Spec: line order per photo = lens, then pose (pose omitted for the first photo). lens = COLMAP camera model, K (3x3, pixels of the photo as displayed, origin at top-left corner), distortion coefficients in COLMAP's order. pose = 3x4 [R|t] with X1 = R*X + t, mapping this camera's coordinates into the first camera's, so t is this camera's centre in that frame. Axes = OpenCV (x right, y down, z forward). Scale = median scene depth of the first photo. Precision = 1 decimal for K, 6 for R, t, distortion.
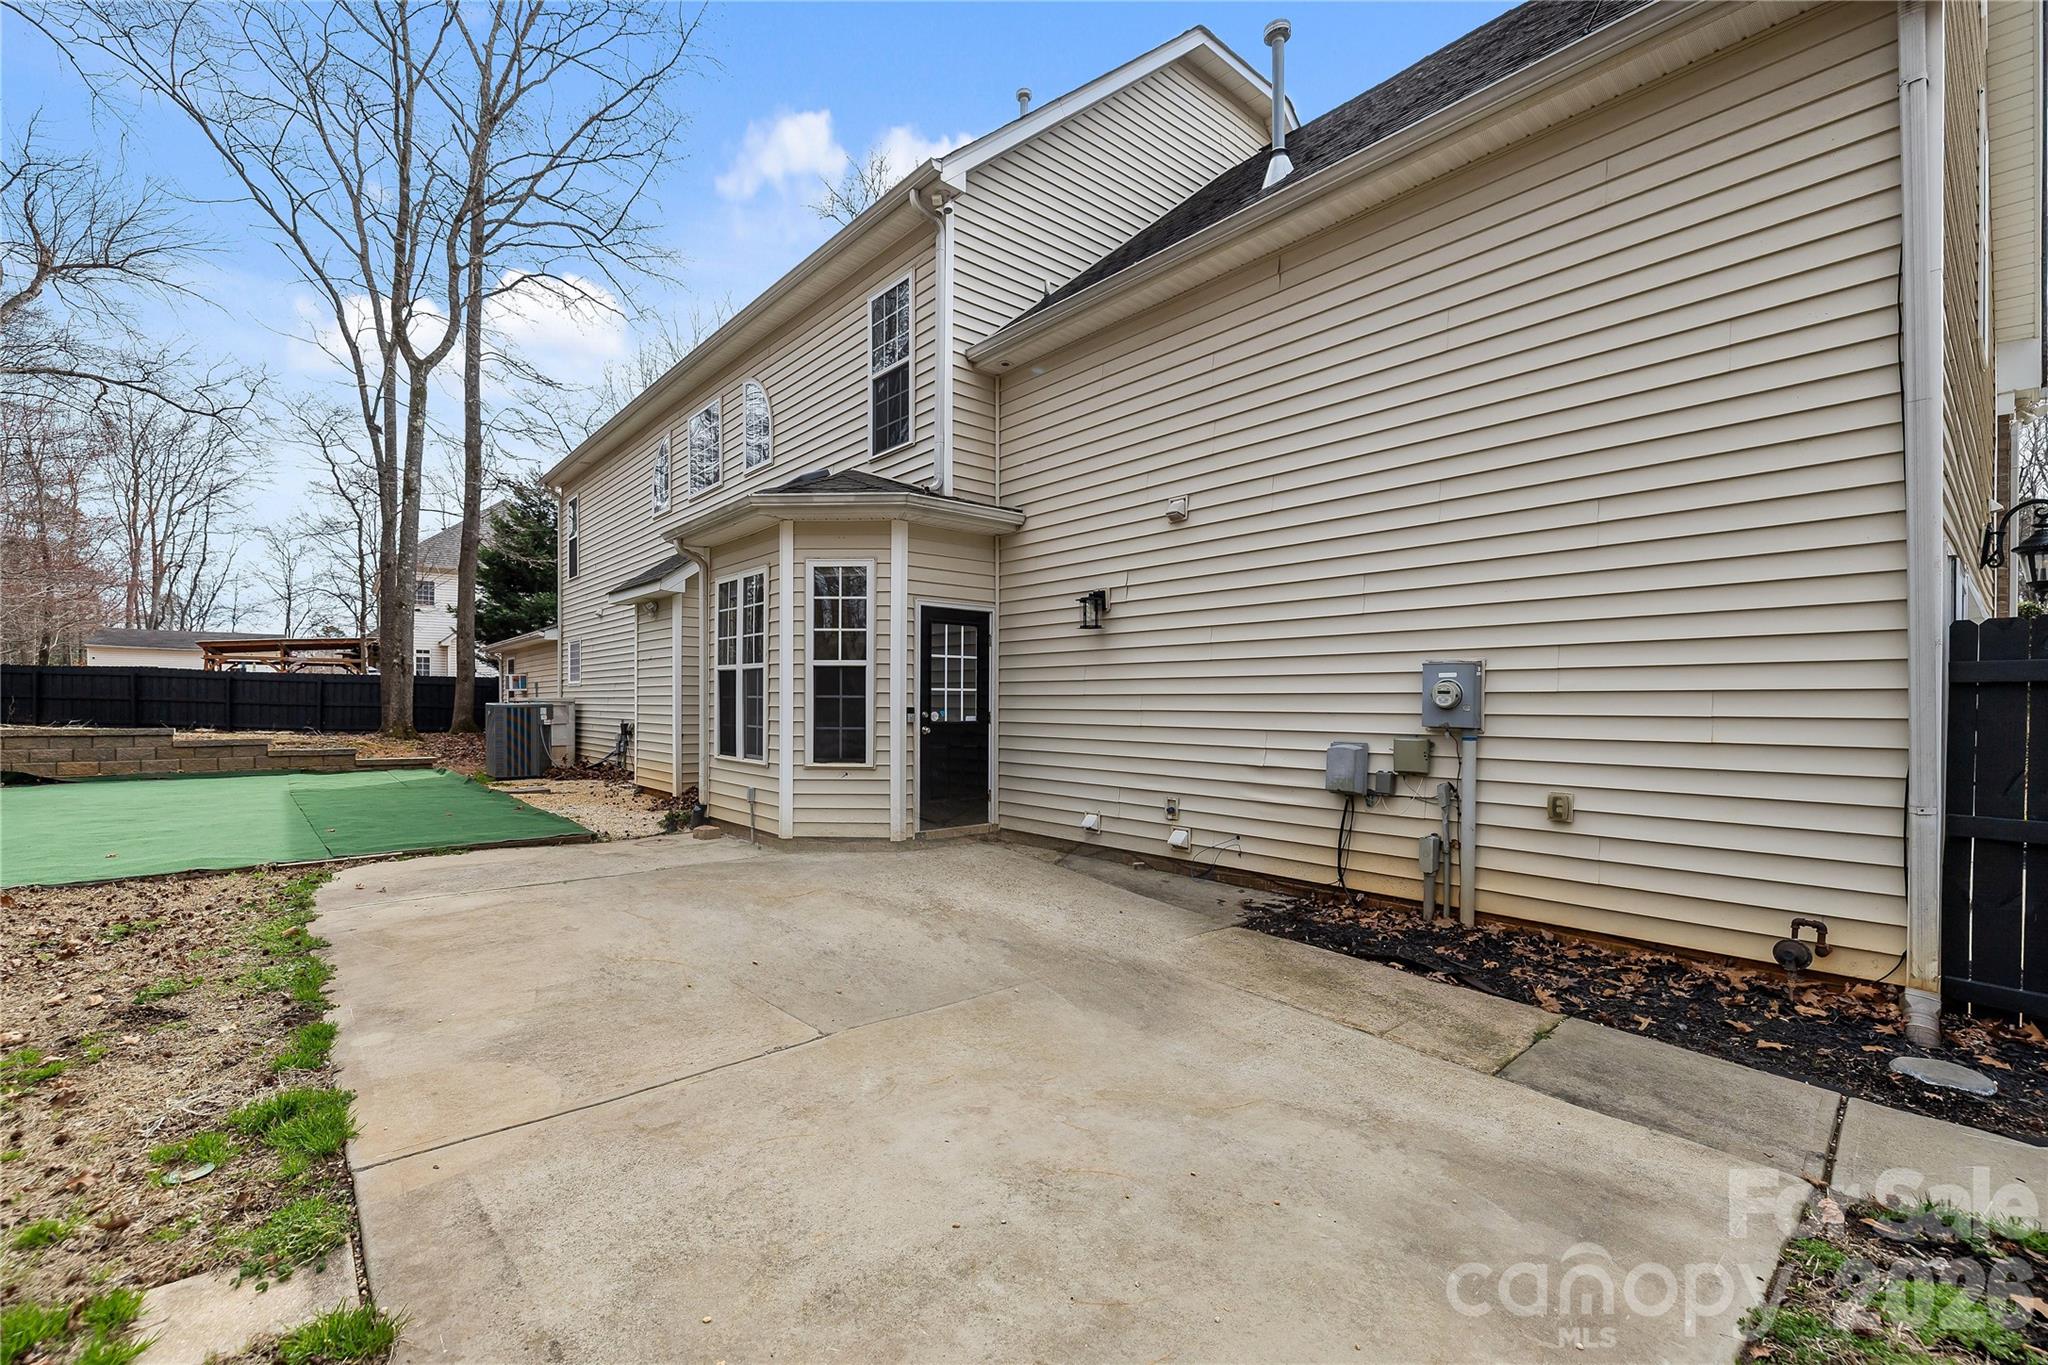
lens RADIAL K [[859.1, 0, 1014.6], [0, 859.1, 697.1], [0, 0, 1]] dist [-0.000383, -0.000364]
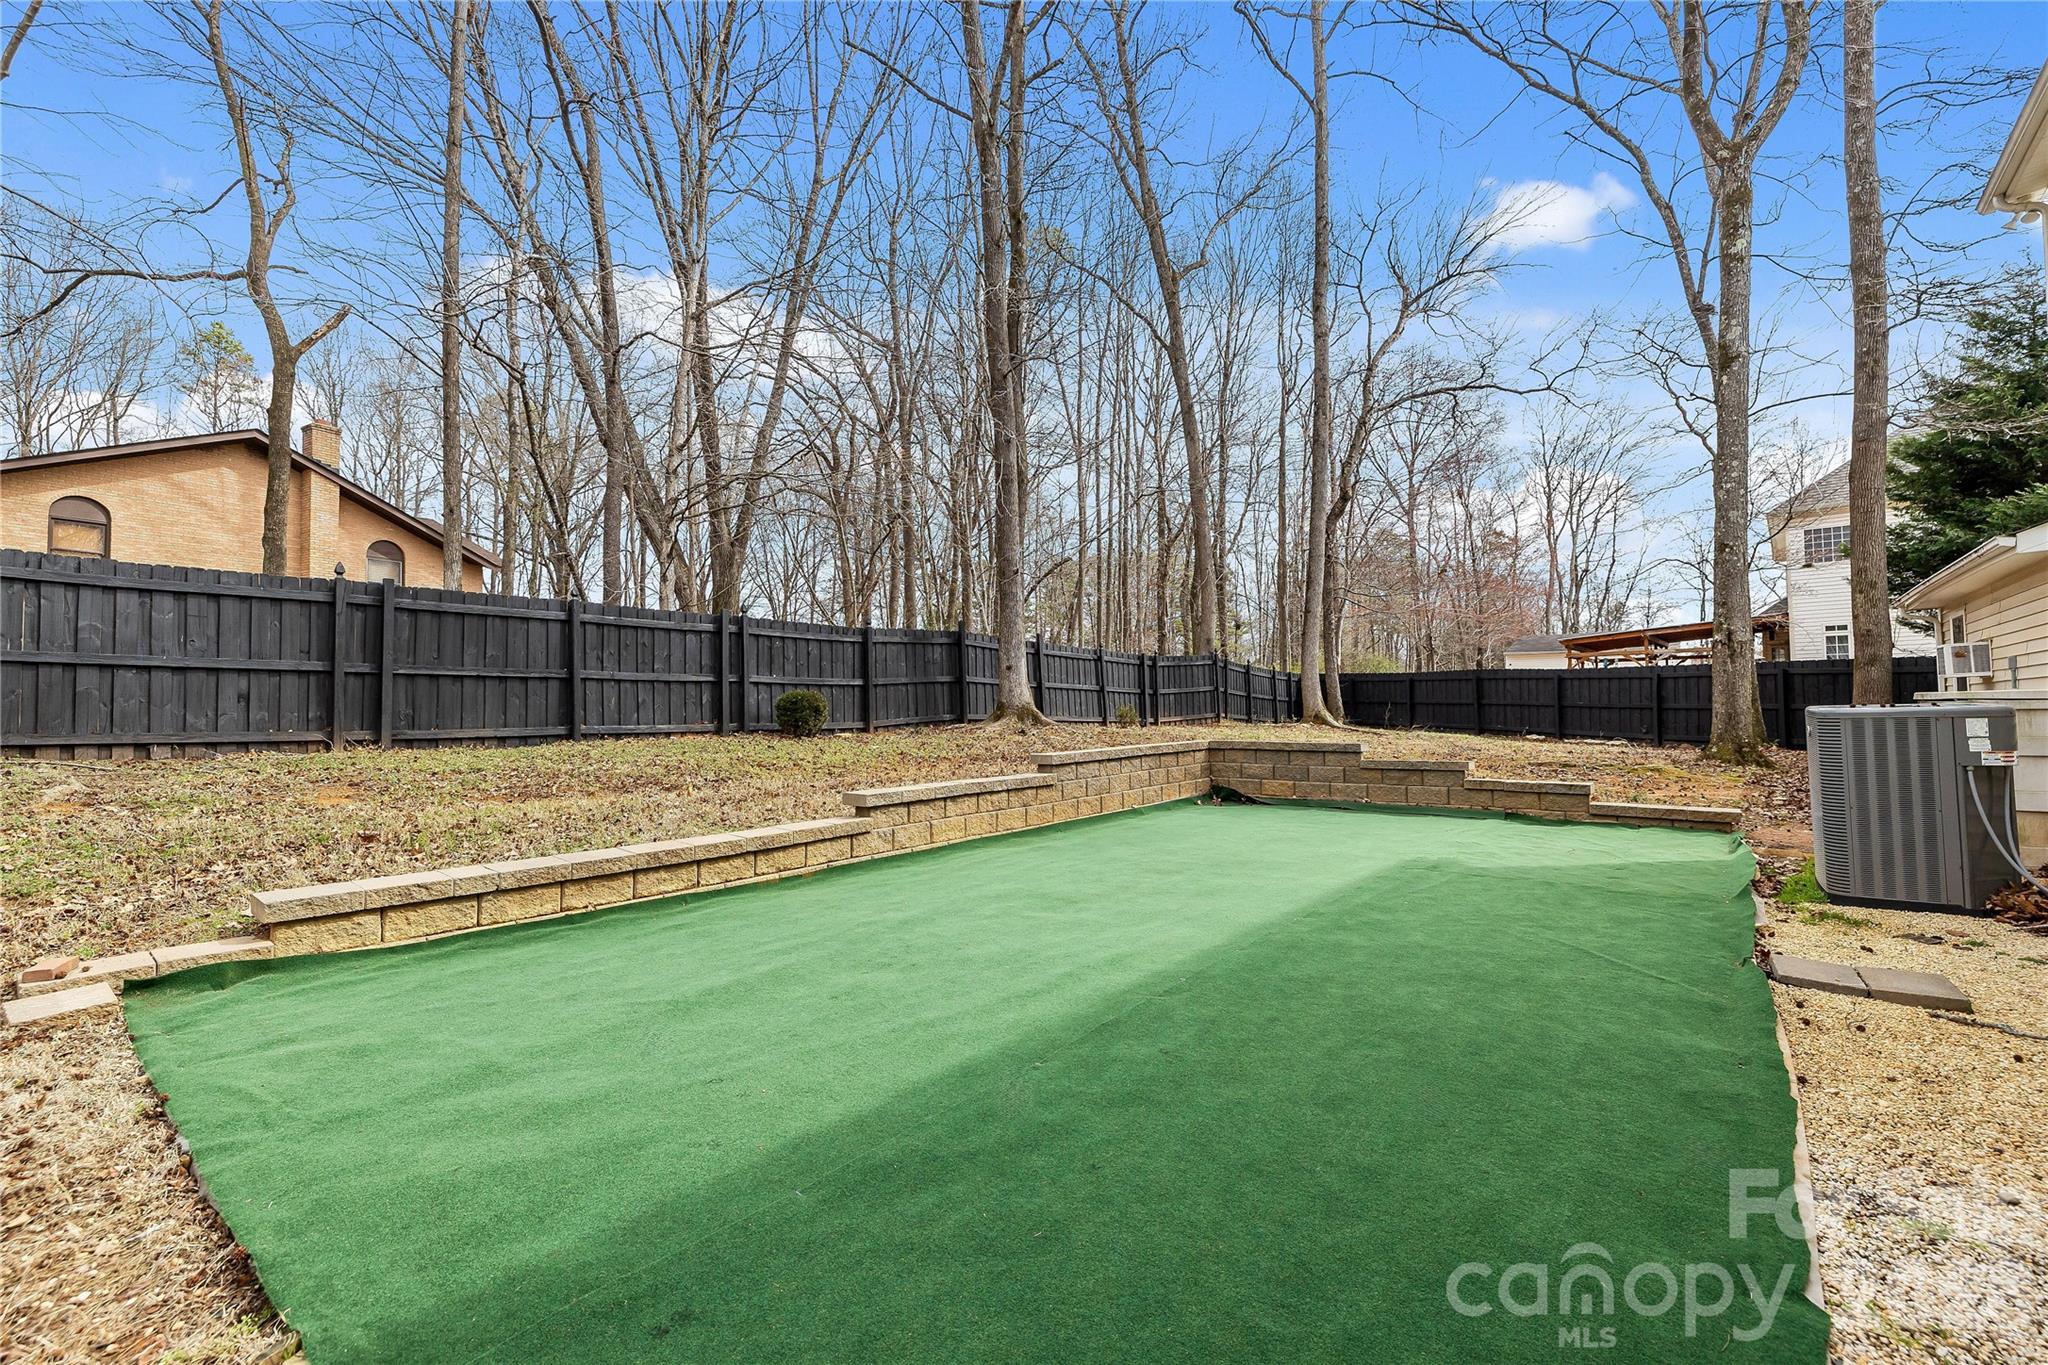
lens RADIAL K [[859.1, 0, 1014.5], [0, 859.1, 683.0], [0, 0, 1]] dist [-0.000383, -0.000364]
pose [[0.159034, -0.036931, -0.986582, -0.184686], [0.021527, 0.999192, -0.033932, 0.001344], [0.987038, -0.015842, 0.159700, 0.387764]]
